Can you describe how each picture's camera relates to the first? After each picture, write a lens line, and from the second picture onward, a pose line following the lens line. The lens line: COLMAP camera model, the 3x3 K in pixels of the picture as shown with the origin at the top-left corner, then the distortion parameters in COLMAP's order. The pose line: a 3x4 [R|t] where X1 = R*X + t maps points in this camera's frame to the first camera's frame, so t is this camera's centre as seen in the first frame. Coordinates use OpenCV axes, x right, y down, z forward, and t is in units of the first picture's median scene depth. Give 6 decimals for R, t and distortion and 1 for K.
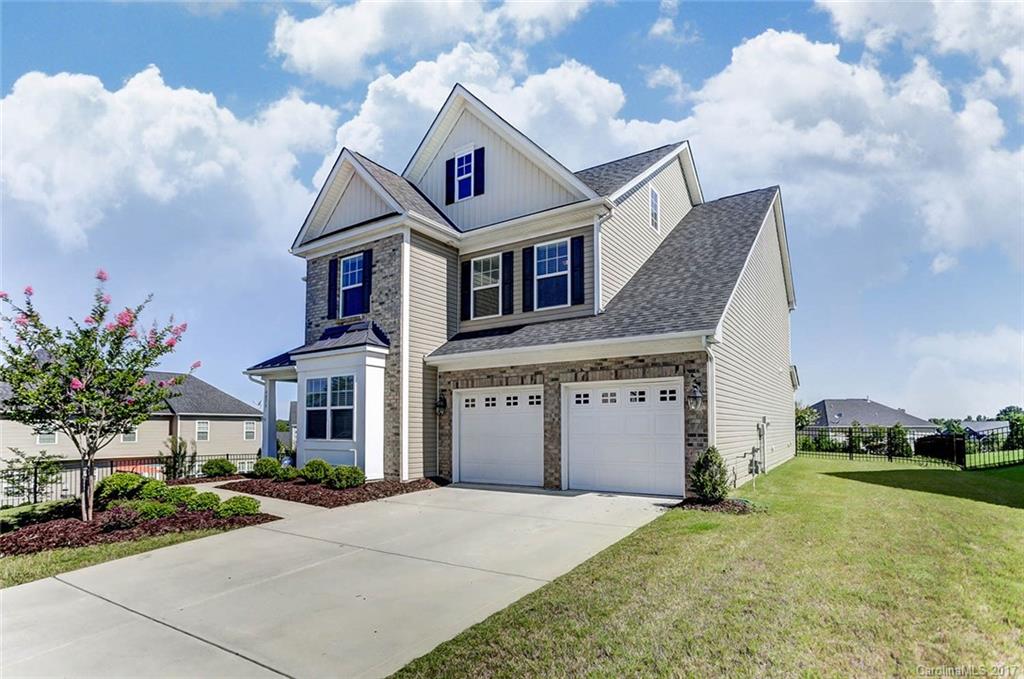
lens RADIAL K [[509.4, 0, 511.0], [0, 509.4, 332.3], [0, 0, 1]] dist [-0.023356, 0.001389]
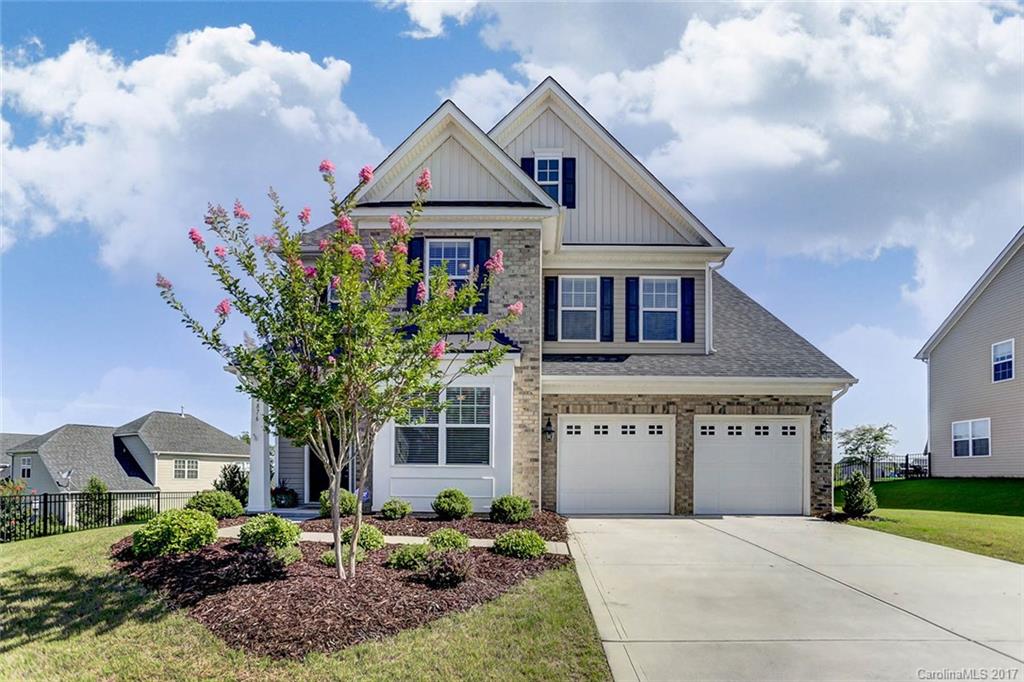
lens RADIAL K [[506.6, 0, 514.0], [0, 506.6, 409.2], [0, 0, 1]] dist [-0.022355, 0.000206]
pose [[0.846189, 0.079378, 0.526938, -0.698898], [-0.108938, 0.993728, 0.025243, 0.093915], [-0.521629, -0.078764, 0.849529, 0.282048]]
